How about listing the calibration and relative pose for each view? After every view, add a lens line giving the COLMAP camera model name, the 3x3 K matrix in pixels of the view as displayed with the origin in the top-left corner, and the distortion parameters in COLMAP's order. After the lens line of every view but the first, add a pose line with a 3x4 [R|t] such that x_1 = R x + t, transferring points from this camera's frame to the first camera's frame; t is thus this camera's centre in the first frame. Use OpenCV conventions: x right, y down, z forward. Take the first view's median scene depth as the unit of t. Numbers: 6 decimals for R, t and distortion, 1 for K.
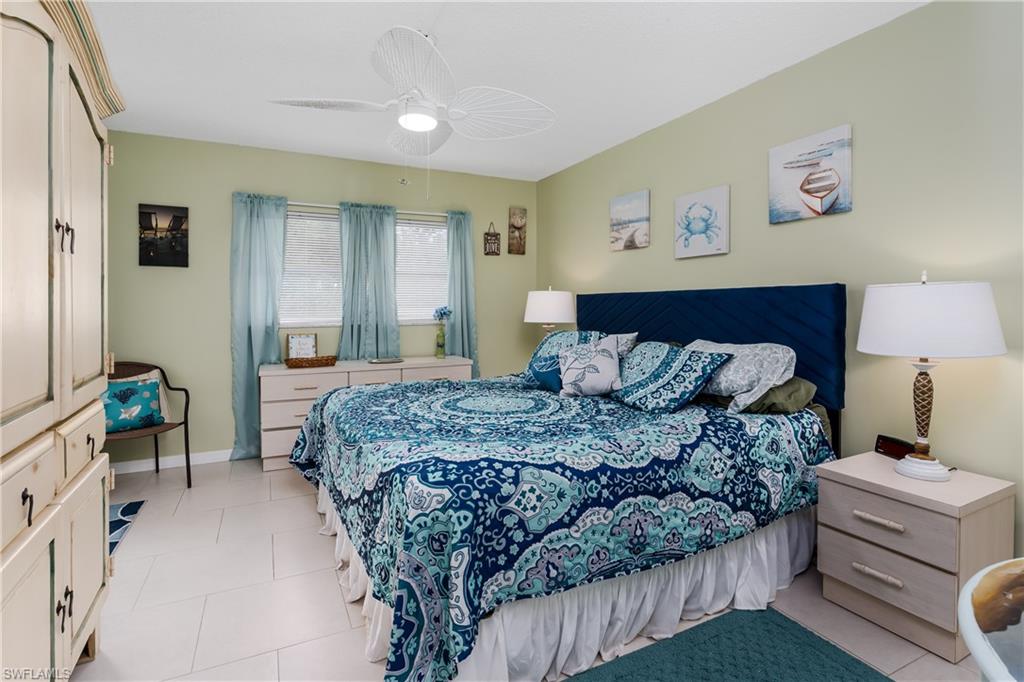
lens RADIAL K [[505.4, 0, 520.2], [0, 505.4, 310.9], [0, 0, 1]] dist [0.002840, 0.001942]
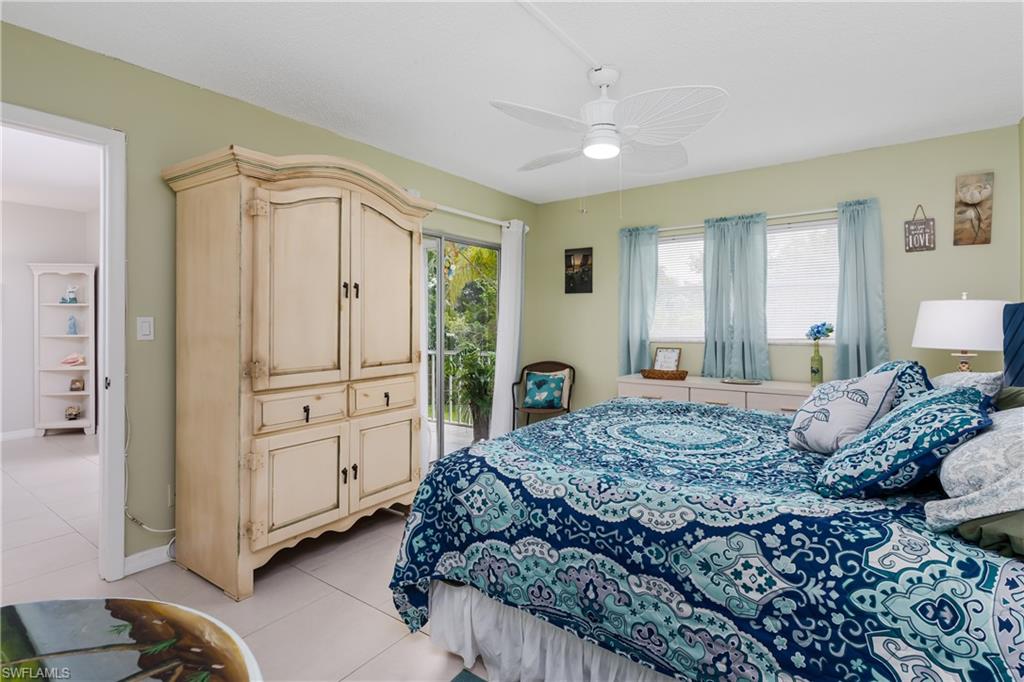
lens RADIAL K [[505.4, 0, 509.5], [0, 505.4, 318.7], [0, 0, 1]] dist [0.002840, 0.001942]
pose [[0.461140, -0.004952, -0.887314, 0.810188], [-0.007793, 0.999923, -0.009631, -0.011064], [0.887293, 0.011356, 0.461066, 0.428350]]
